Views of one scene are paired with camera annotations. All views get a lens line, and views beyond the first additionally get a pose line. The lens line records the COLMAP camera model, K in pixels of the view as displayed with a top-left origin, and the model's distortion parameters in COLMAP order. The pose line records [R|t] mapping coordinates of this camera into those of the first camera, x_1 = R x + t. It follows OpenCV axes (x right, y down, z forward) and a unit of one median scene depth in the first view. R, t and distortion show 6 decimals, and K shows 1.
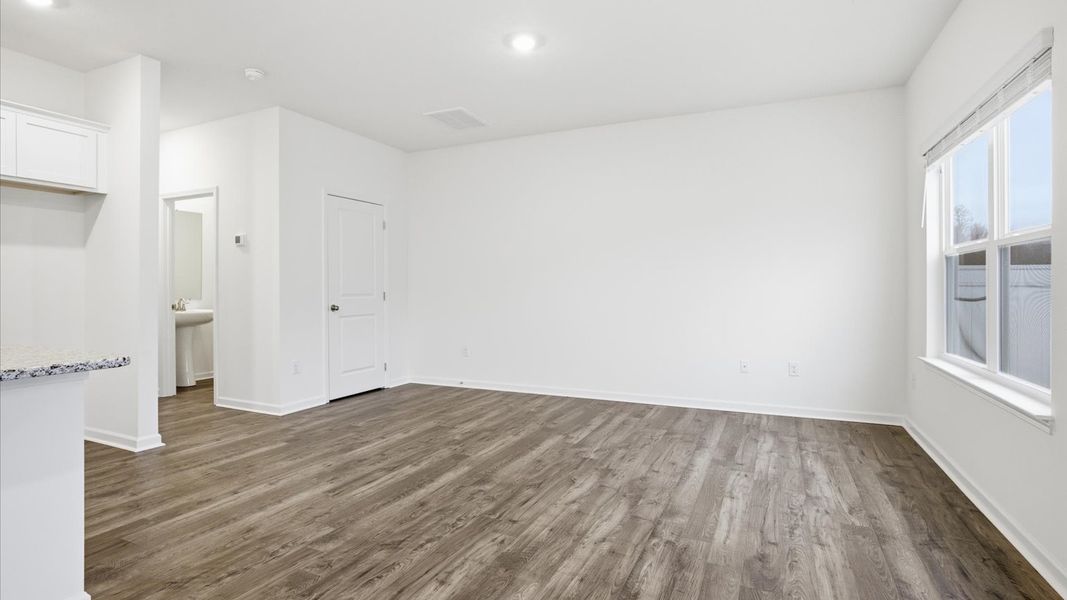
lens RADIAL K [[500.9, 0, 536.5], [0, 500.9, 287.4], [0, 0, 1]] dist [-0.009639, 0.000074]
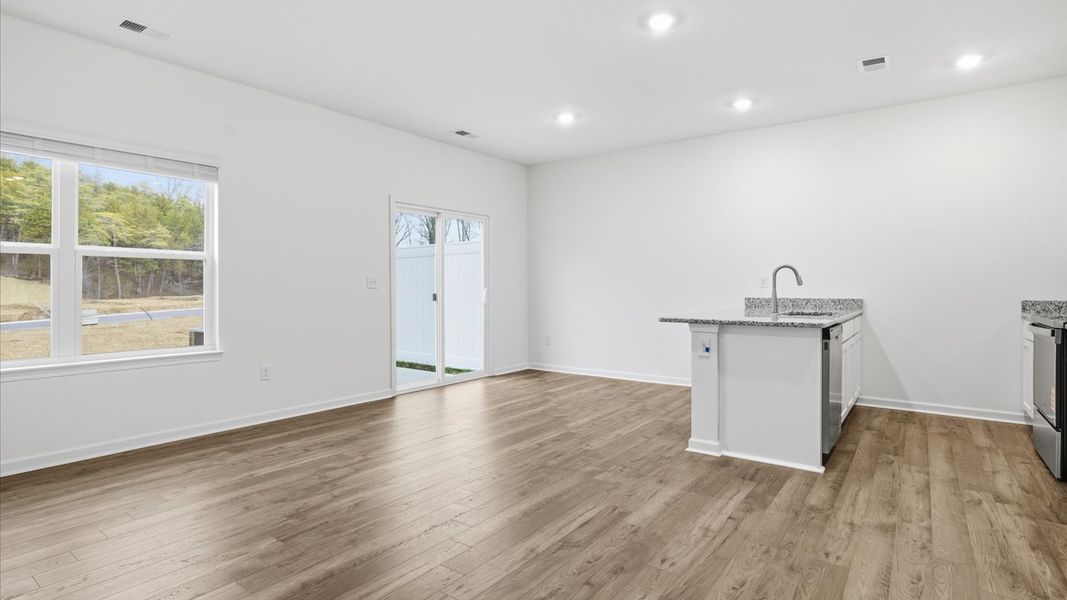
lens RADIAL K [[500.9, 0, 536.5], [0, 500.9, 287.4], [0, 0, 1]] dist [-0.009639, 0.000074]
pose [[-0.977332, 0.003269, 0.211687, -0.465912], [0.002733, 0.999992, -0.002823, 0.009530], [-0.211695, -0.002180, -0.977333, 1.970739]]
